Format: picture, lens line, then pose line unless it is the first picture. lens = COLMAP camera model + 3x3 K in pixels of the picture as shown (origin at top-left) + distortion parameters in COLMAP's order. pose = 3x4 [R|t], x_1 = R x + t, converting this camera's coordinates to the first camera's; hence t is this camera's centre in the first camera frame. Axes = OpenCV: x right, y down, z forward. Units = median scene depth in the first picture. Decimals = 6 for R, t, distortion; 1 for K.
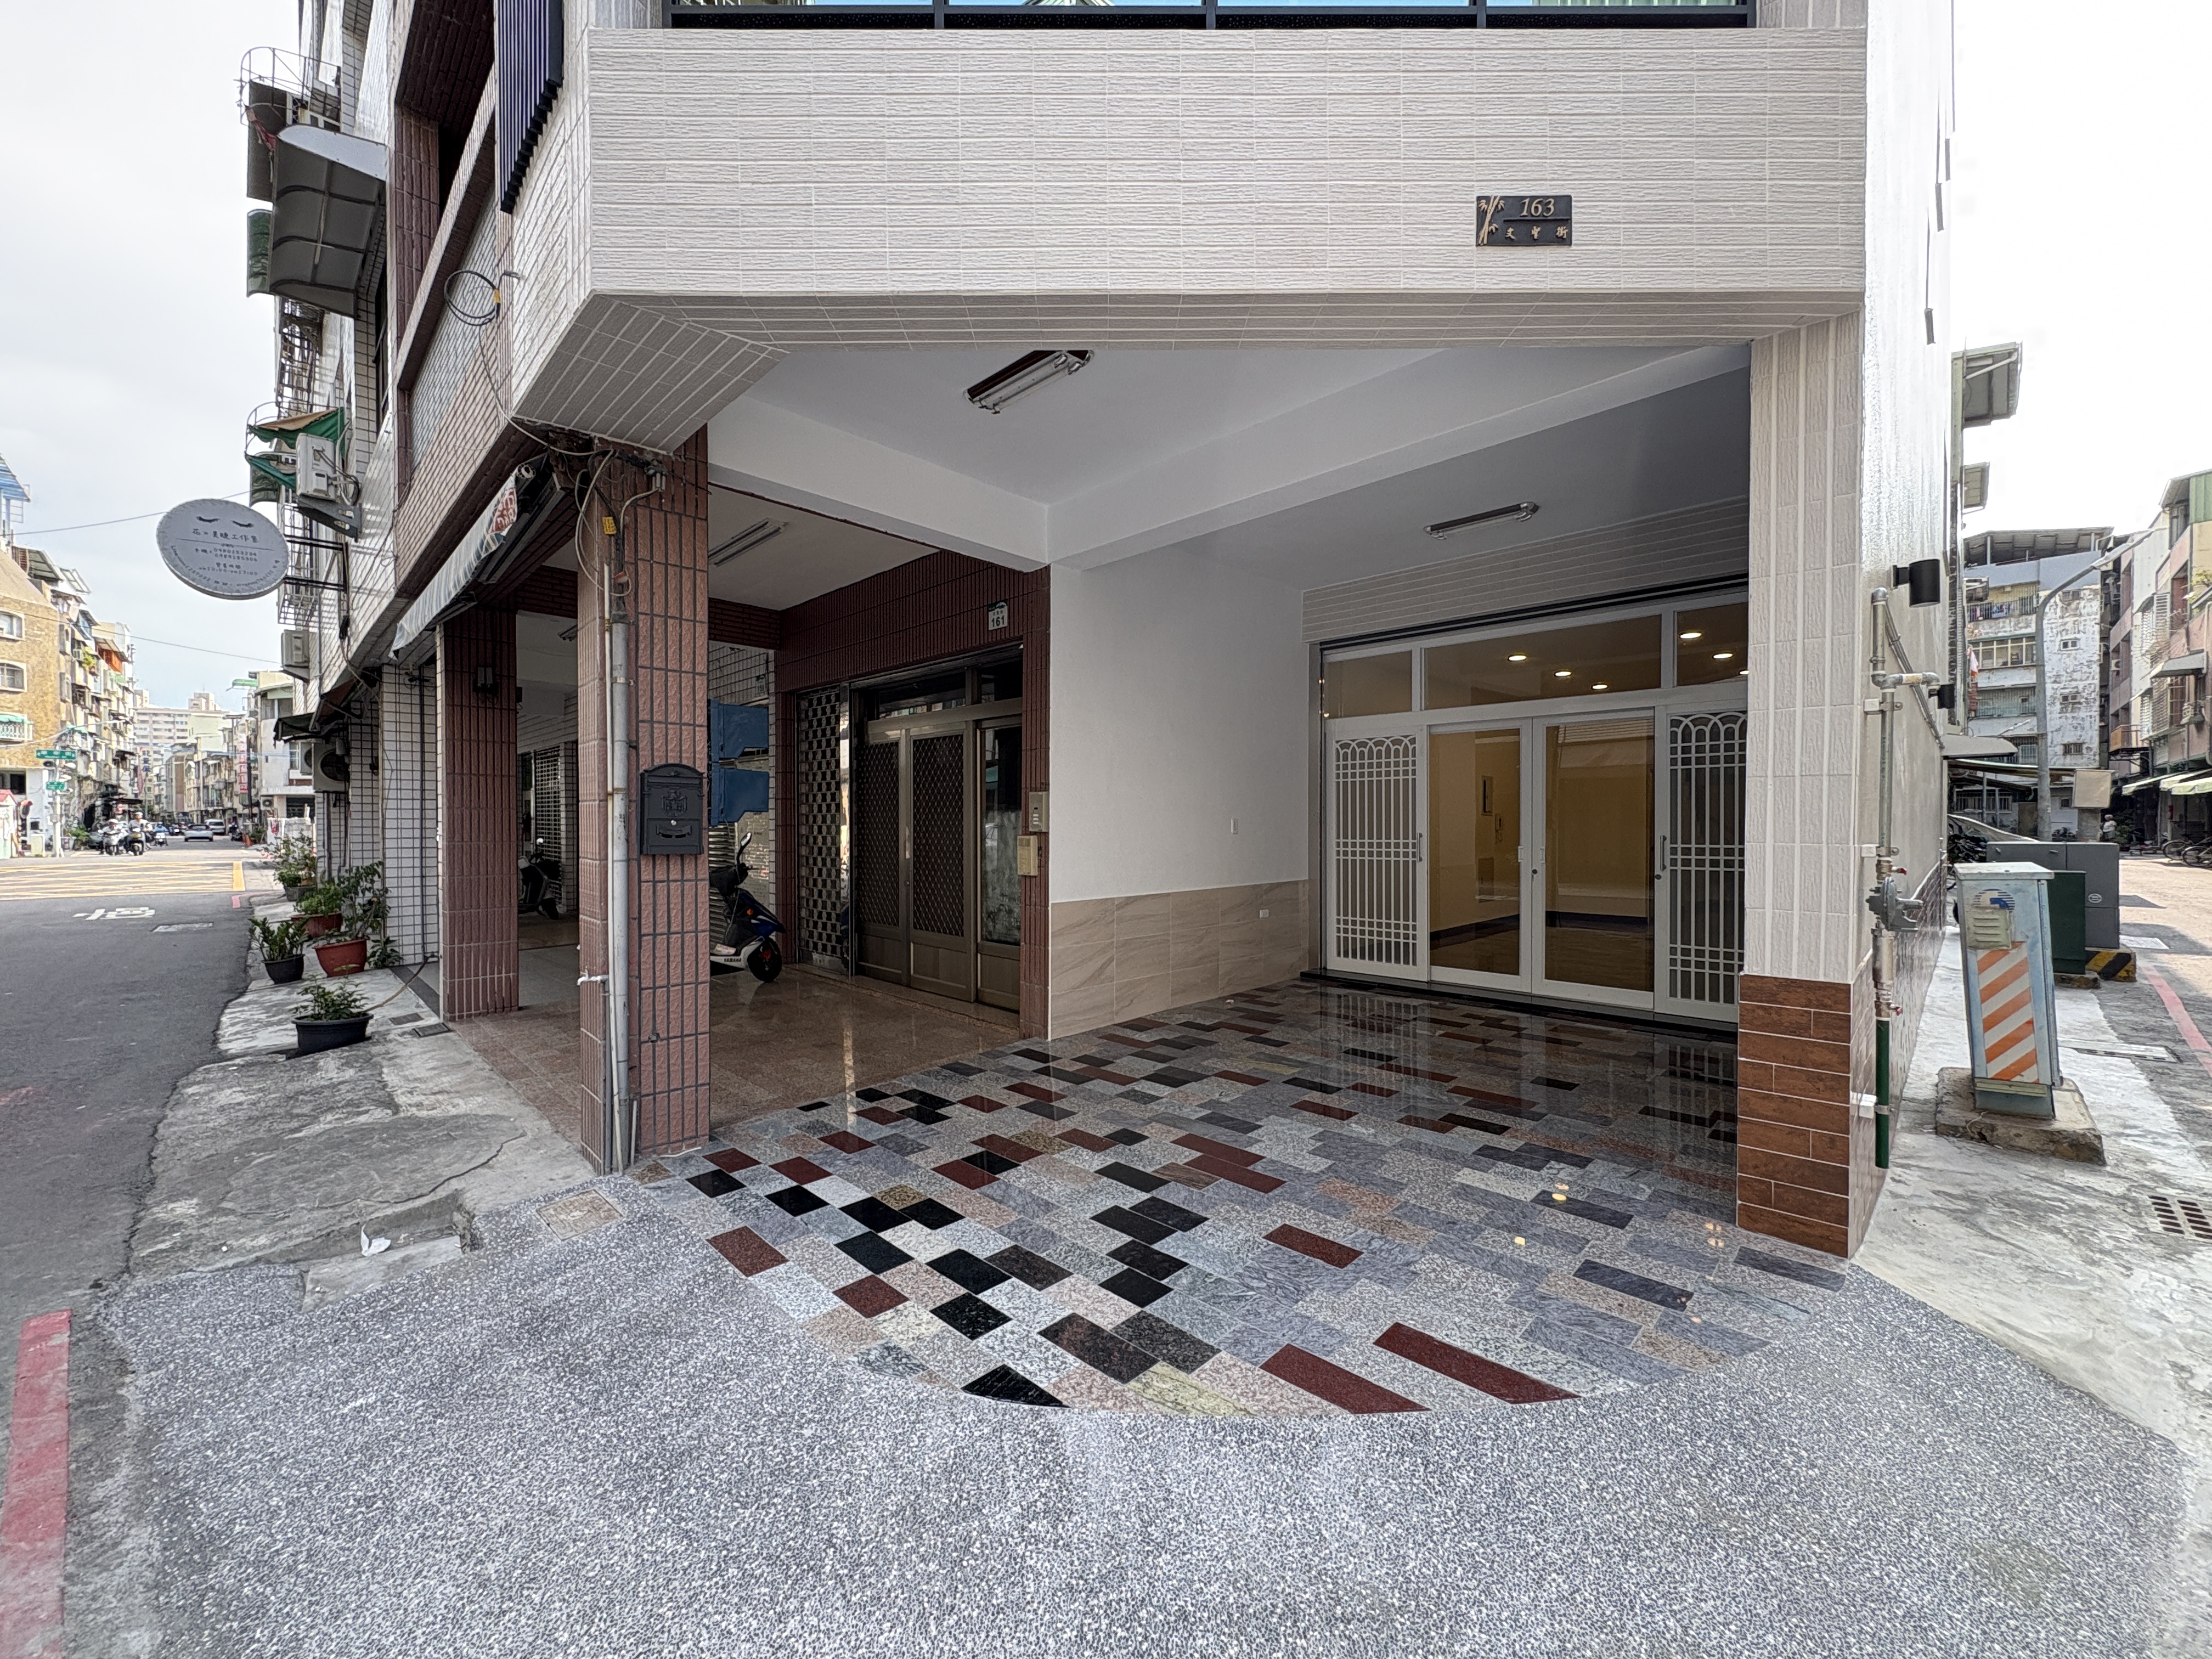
lens RADIAL K [[882.4, 0, 1108.7], [0, 882.4, 830.1], [0, 0, 1]] dist [0.000291, 0.000339]
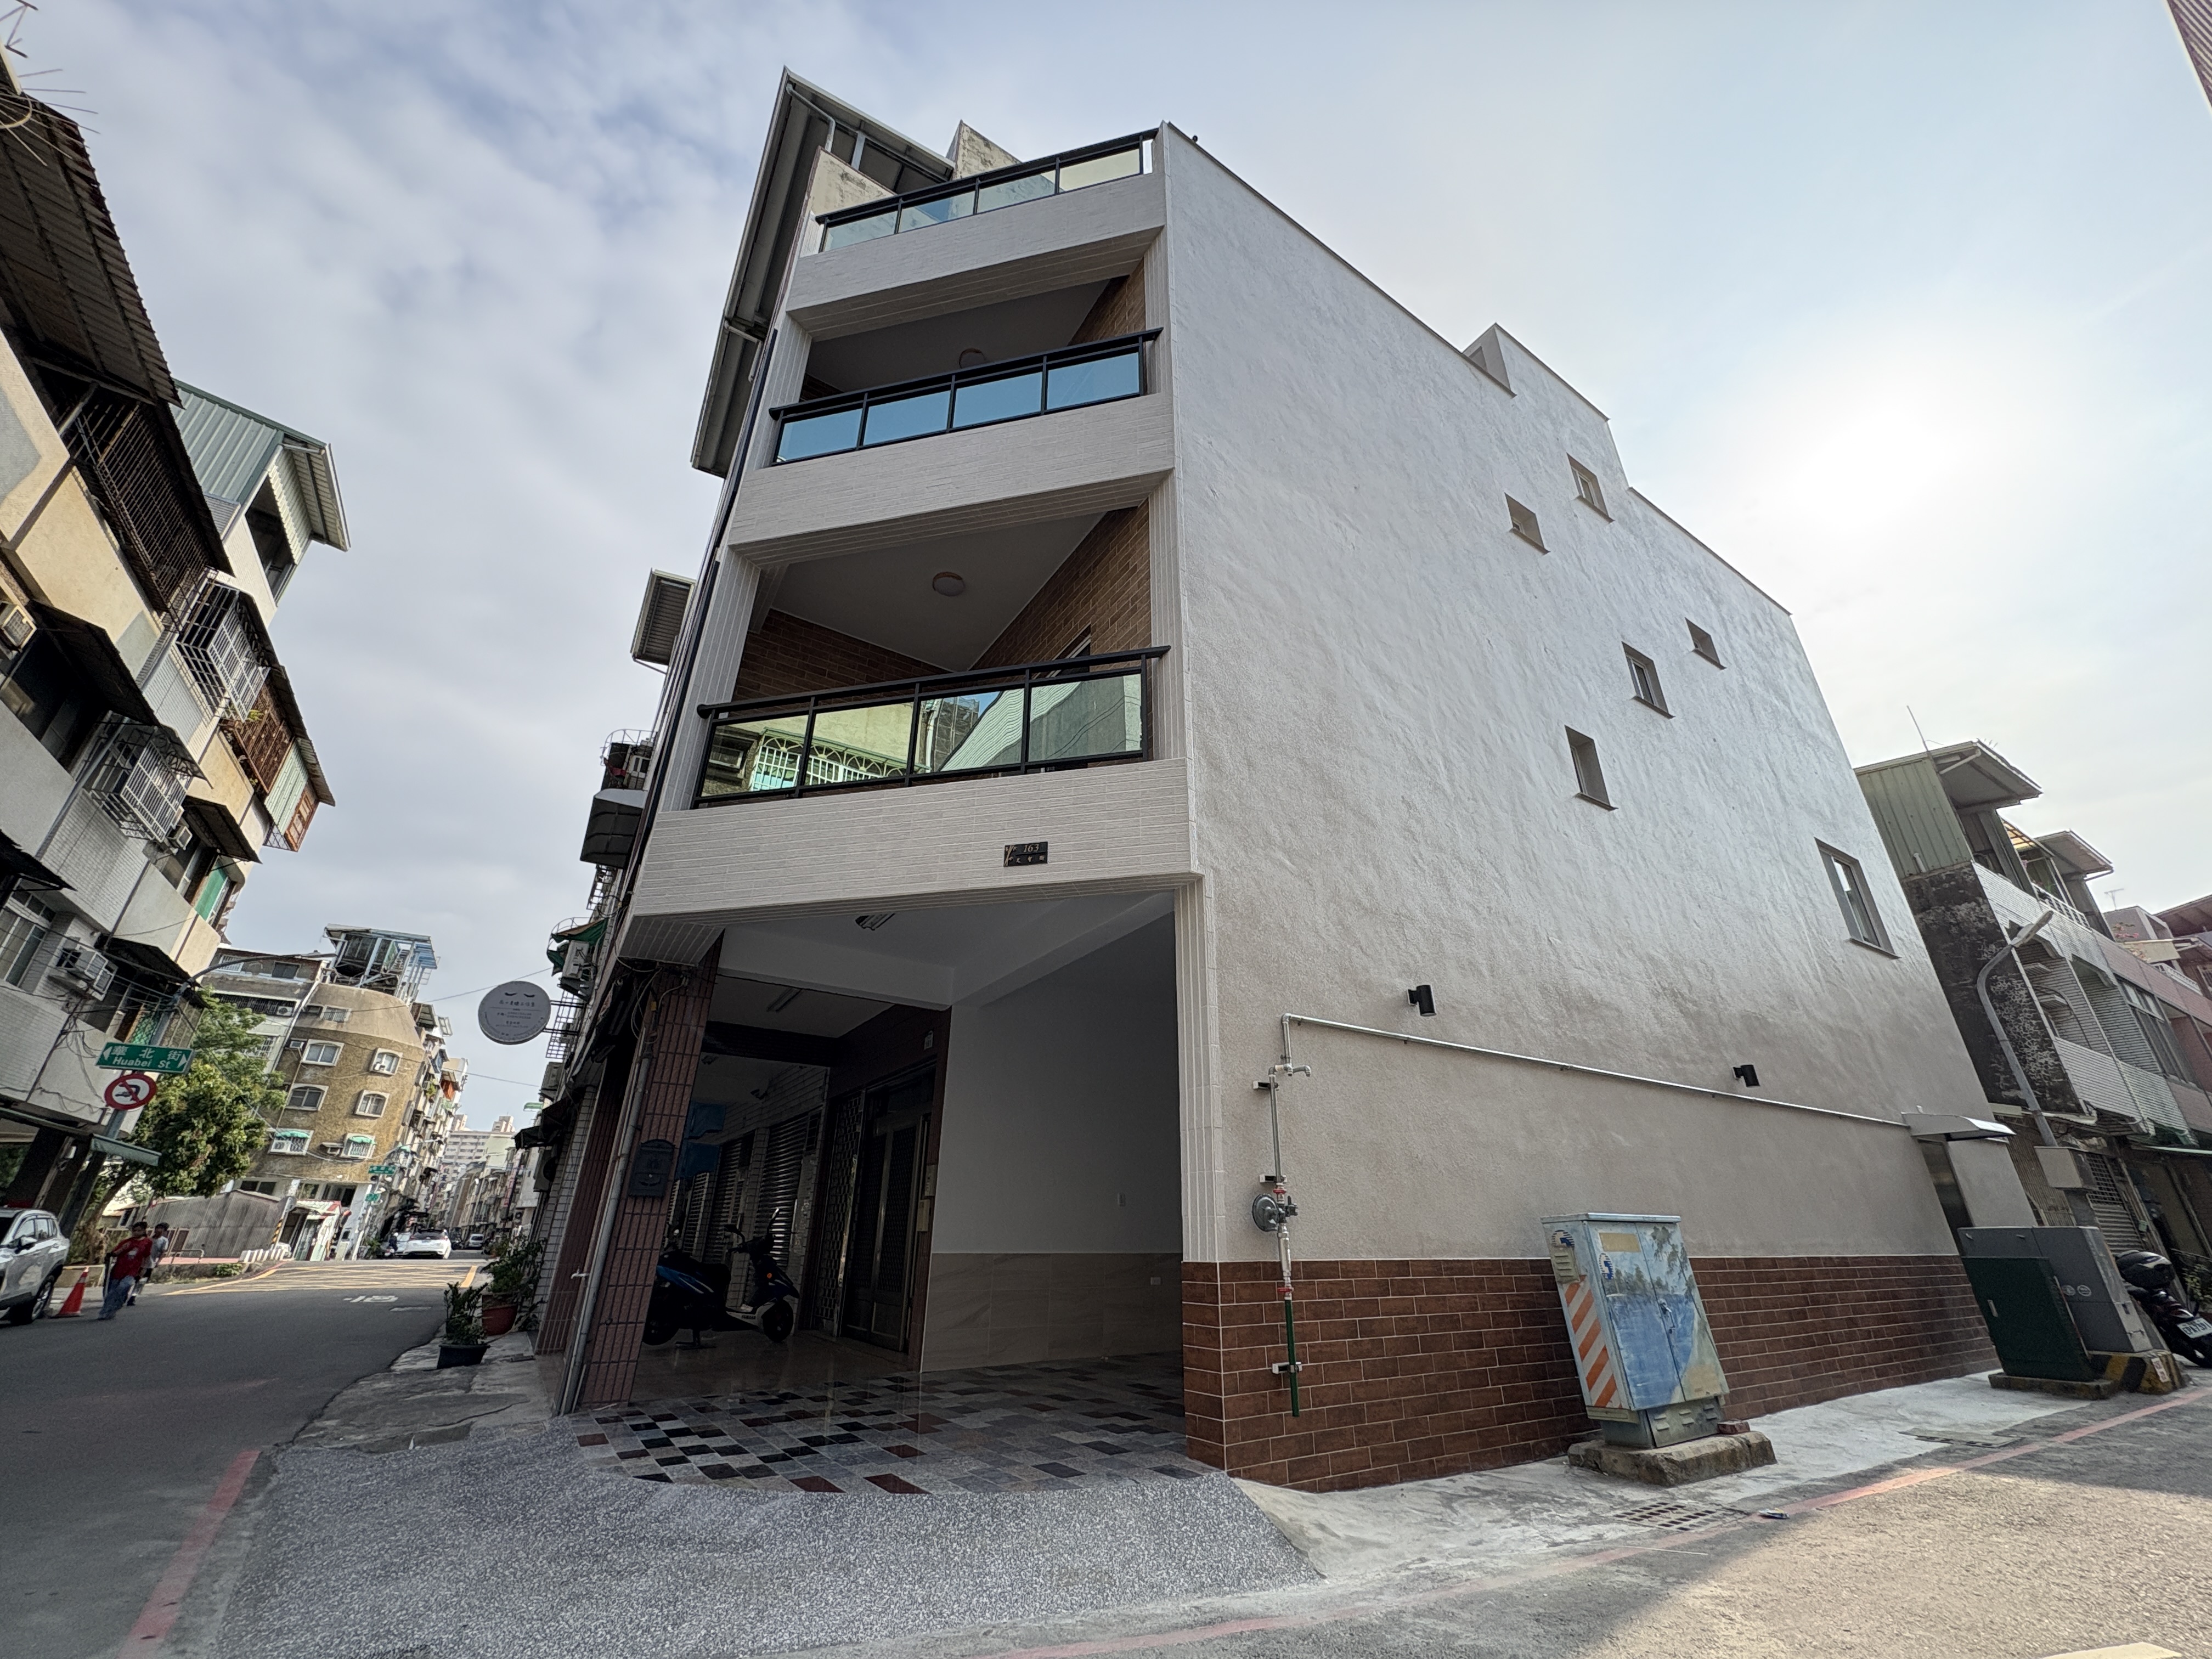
lens RADIAL K [[882.4, 0, 1109.5], [0, 882.4, 829.5], [0, 0, 1]] dist [0.000291, 0.000339]
pose [[0.976377, -0.085844, -0.198291, 0.329238], [-0.008995, 0.900752, -0.434240, 0.051904], [0.215888, 0.425765, 0.878701, -0.252731]]
